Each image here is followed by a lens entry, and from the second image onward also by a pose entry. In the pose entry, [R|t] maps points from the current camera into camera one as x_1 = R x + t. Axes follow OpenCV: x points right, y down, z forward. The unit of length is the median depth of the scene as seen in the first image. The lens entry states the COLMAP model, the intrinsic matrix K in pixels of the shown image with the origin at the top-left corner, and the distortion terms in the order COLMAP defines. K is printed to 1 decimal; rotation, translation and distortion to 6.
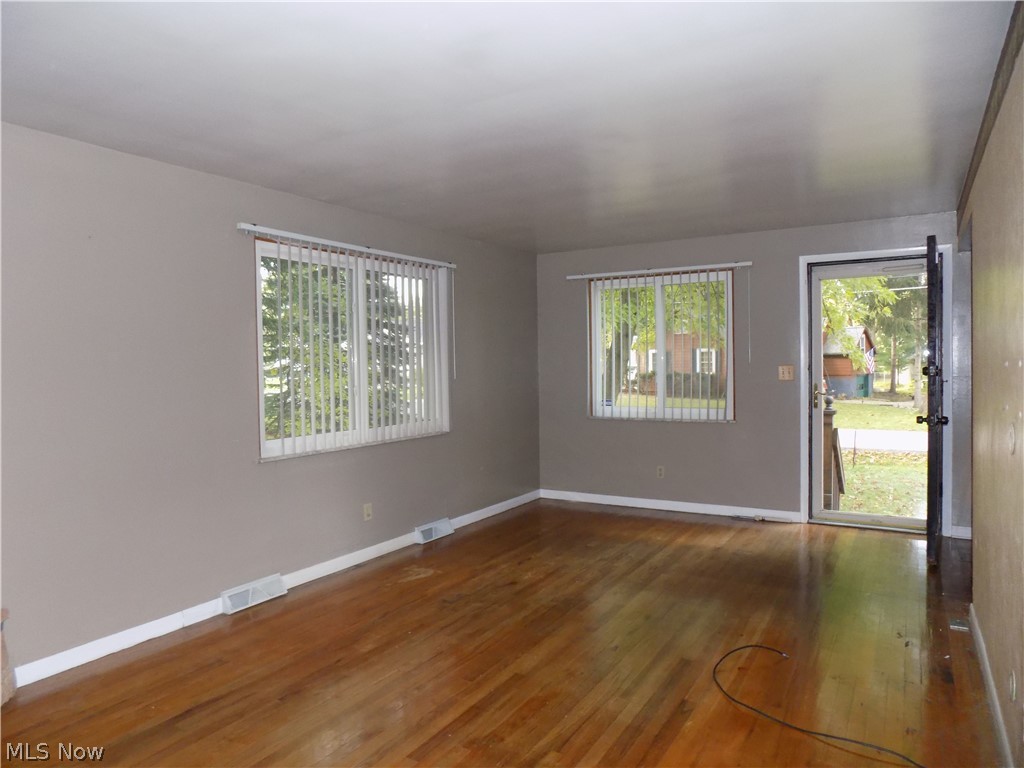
lens RADIAL K [[689.1, 0, 509.2], [0, 689.1, 381.9], [0, 0, 1]] dist [-0.003492, 0.007027]
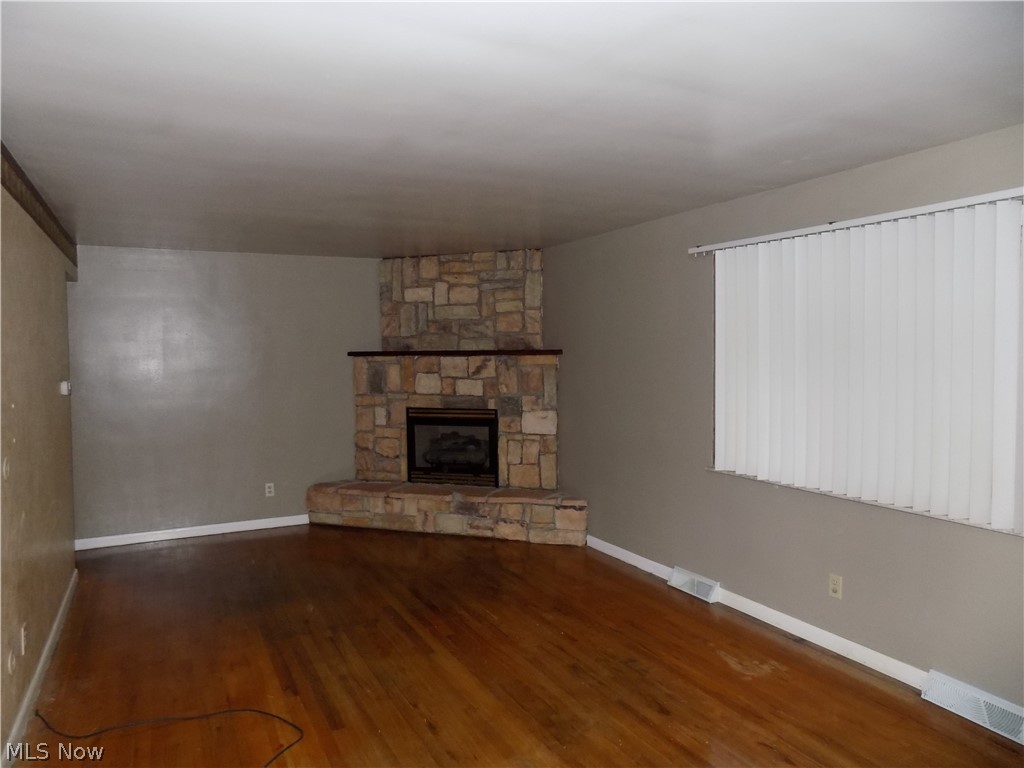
lens RADIAL K [[689.1, 0, 510.7], [0, 689.1, 384.7], [0, 0, 1]] dist [-0.003492, 0.007027]
pose [[-0.523953, 0.052530, -0.850126, 0.689505], [-0.006659, 0.997813, 0.065760, -0.081397], [0.851721, 0.040116, -0.522457, 1.284620]]
